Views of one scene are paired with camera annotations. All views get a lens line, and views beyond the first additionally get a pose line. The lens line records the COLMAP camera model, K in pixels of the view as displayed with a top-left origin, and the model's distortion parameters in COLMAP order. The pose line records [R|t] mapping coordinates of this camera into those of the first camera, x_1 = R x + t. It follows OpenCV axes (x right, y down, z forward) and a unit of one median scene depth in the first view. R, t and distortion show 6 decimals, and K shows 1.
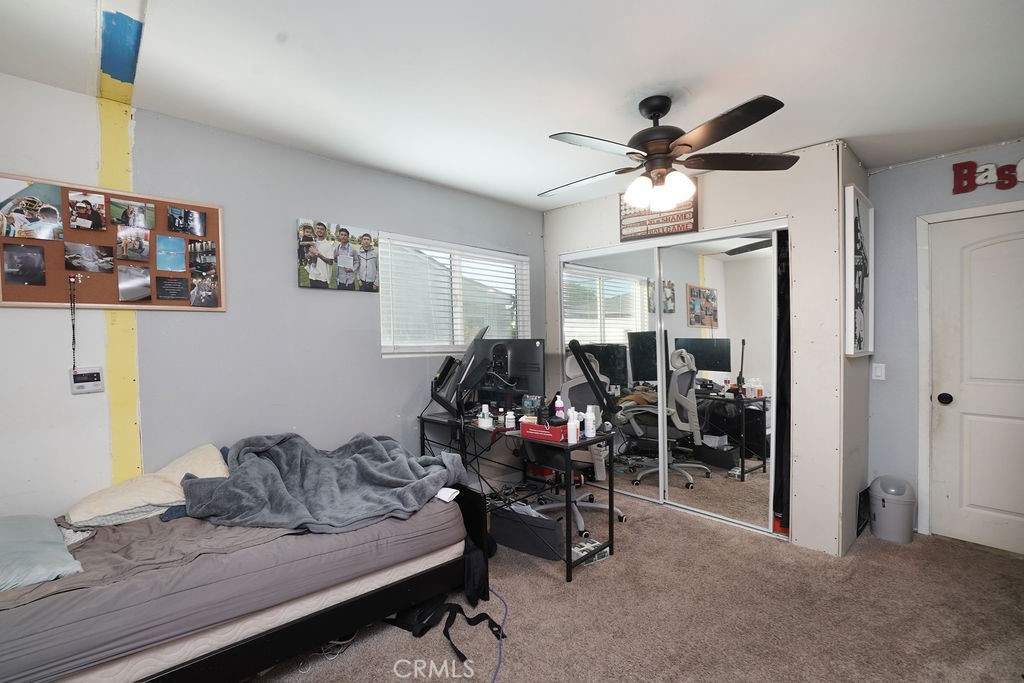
lens RADIAL K [[470.2, 0, 506.5], [0, 470.2, 336.1], [0, 0, 1]] dist [-0.001848, 0.000278]
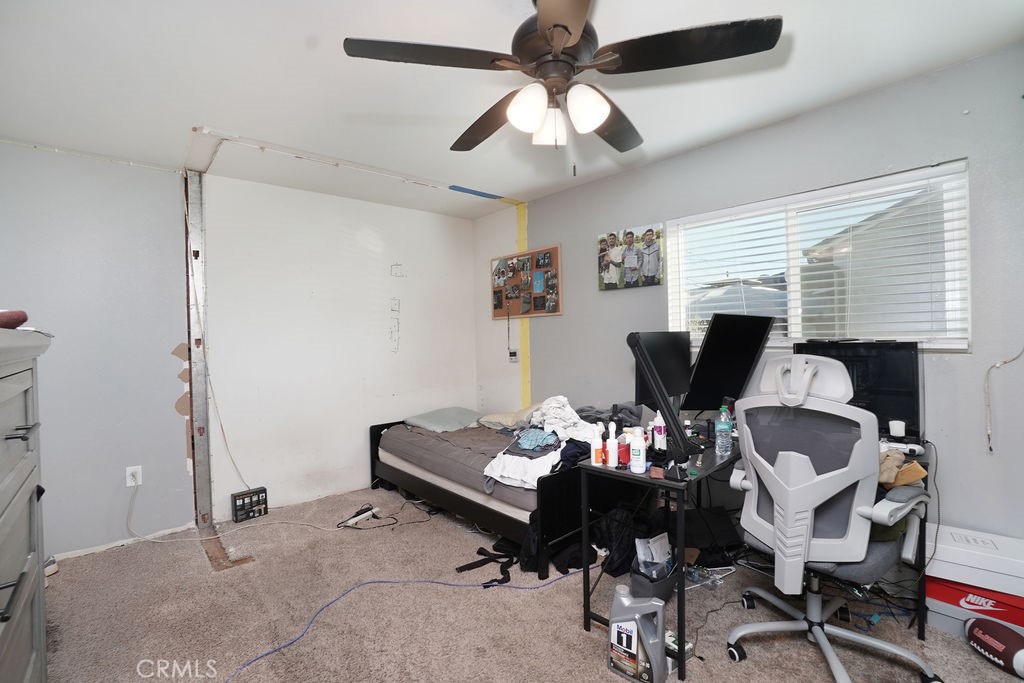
lens RADIAL K [[470.2, 0, 507.4], [0, 470.2, 344.8], [0, 0, 1]] dist [-0.001848, 0.000278]
pose [[-0.013083, 0.021538, -0.999682, 0.799324], [0.018935, 0.999594, 0.021288, 0.007909], [0.999735, -0.018650, -0.013485, 0.754774]]
